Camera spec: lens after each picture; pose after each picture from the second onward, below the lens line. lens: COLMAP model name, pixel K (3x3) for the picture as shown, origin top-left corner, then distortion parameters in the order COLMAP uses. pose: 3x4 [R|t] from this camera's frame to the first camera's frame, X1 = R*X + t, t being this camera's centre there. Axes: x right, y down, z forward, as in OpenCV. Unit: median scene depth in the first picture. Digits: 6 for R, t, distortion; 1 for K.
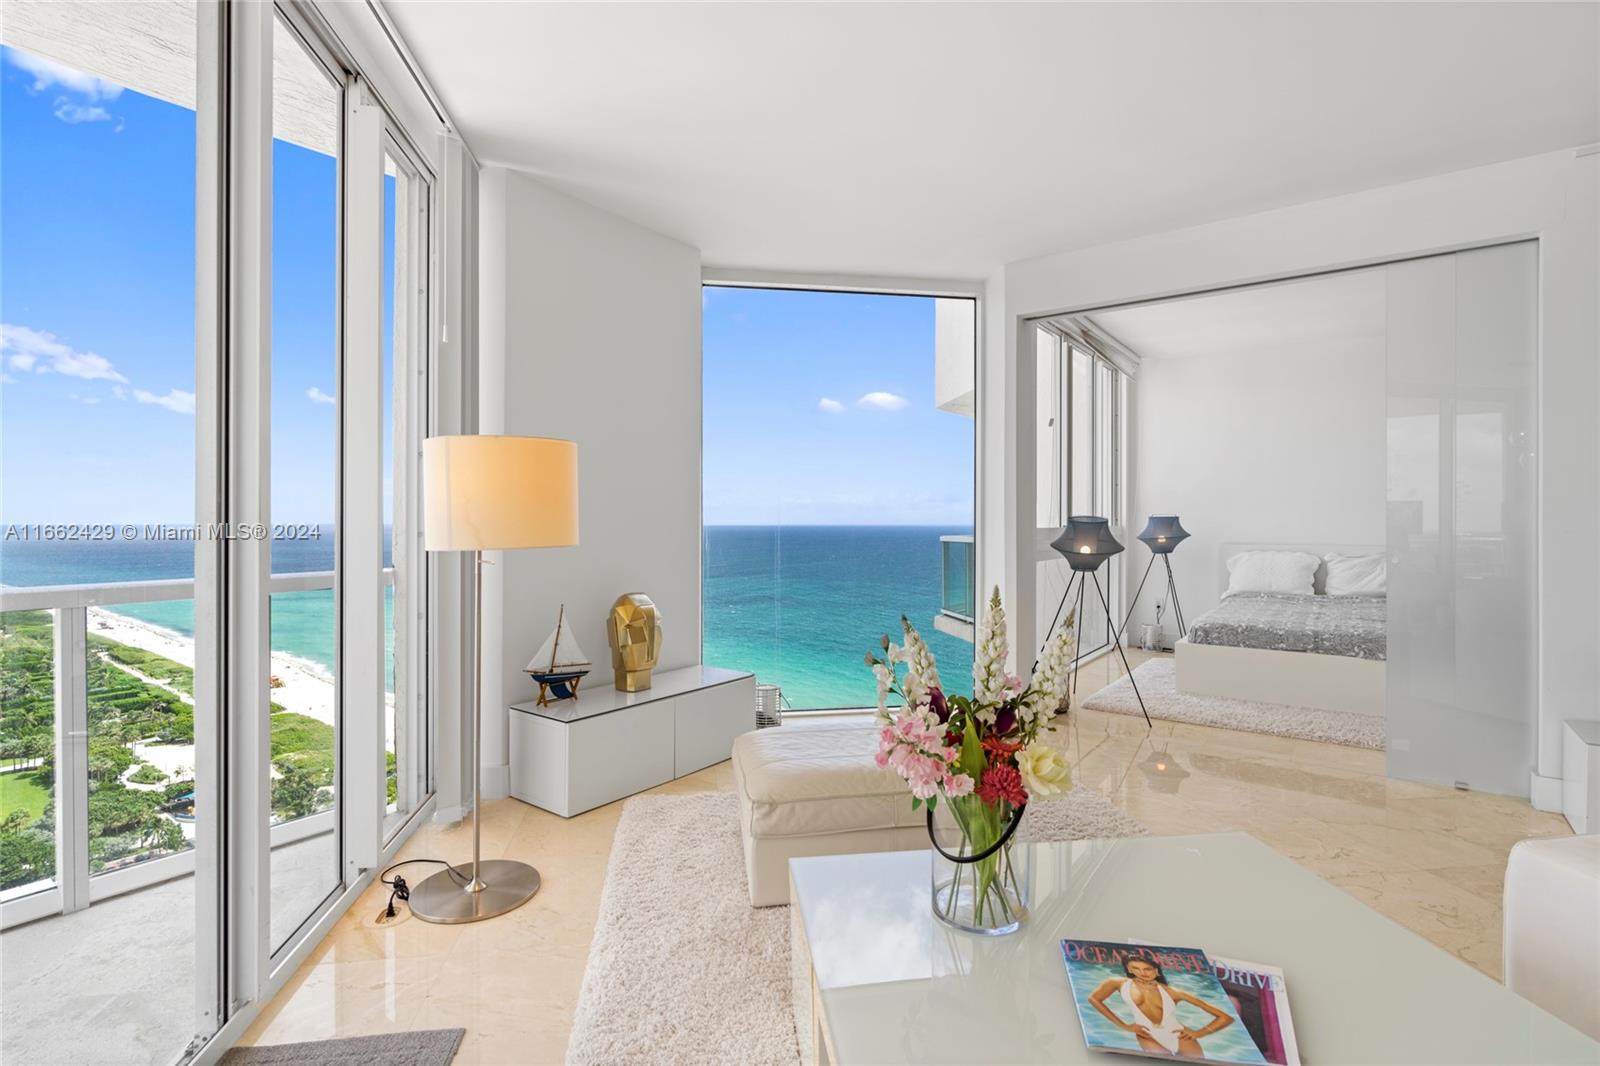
lens RADIAL K [[792.6, 0, 800.0], [0, 792.6, 533.0], [0, 0, 1]] dist [0.000031, -0.000003]
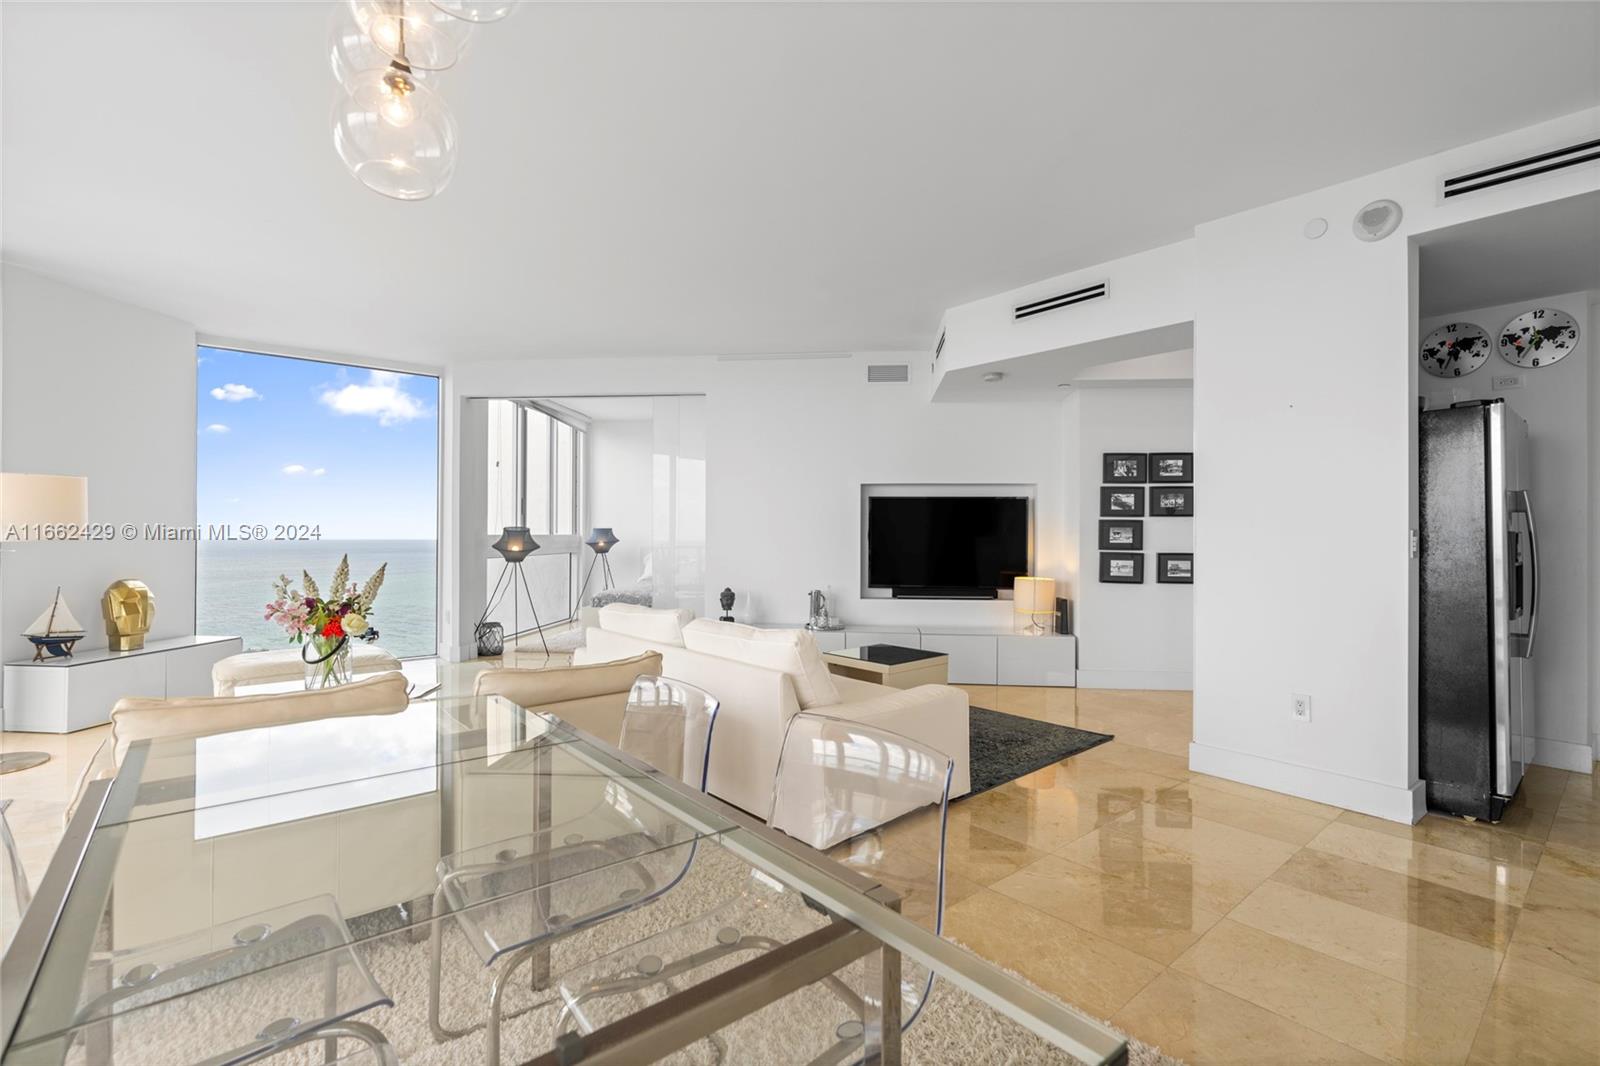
lens RADIAL K [[730.9, 0, 804.0], [0, 730.9, 537.2], [0, 0, 1]] dist [0.002649, -0.000039]
pose [[0.851352, 0.000566, 0.524595, 0.130349], [0.005179, 0.999942, -0.009483, 0.022267], [-0.524569, 0.010791, 0.851299, -0.743111]]
